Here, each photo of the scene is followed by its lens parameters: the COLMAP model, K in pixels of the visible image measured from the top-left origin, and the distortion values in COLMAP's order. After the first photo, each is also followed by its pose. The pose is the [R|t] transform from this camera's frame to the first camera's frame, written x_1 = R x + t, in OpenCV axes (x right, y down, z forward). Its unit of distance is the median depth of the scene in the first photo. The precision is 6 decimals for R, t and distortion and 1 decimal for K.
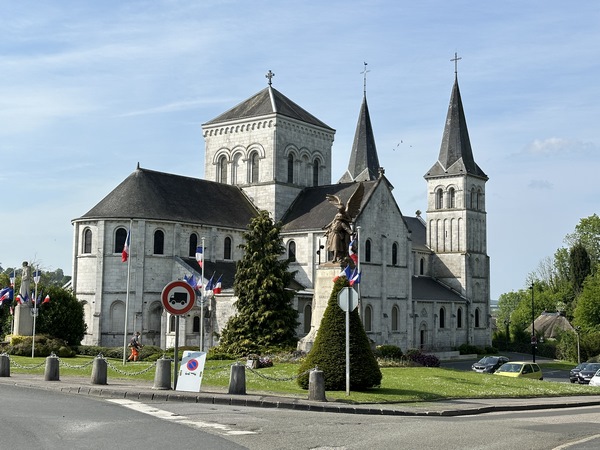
lens RADIAL K [[848.0, 0, 300.5], [0, 848.0, 225.4], [0, 0, 1]] dist [0.120405, 0.000000]
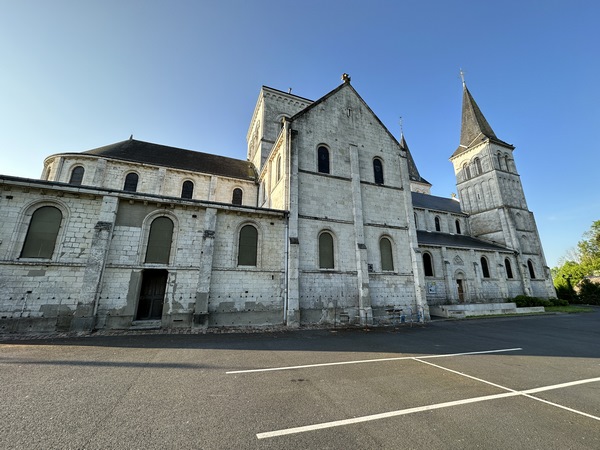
lens RADIAL K [[239.7, 0, 296.0], [0, 239.7, 223.5], [0, 0, 1]] dist [-0.001017, -0.000091]
pose [[0.858524, -0.144230, -0.492071, 0.119775], [0.059690, 0.981213, -0.183460, 0.094643], [0.509287, 0.128133, 0.851005, 0.635644]]
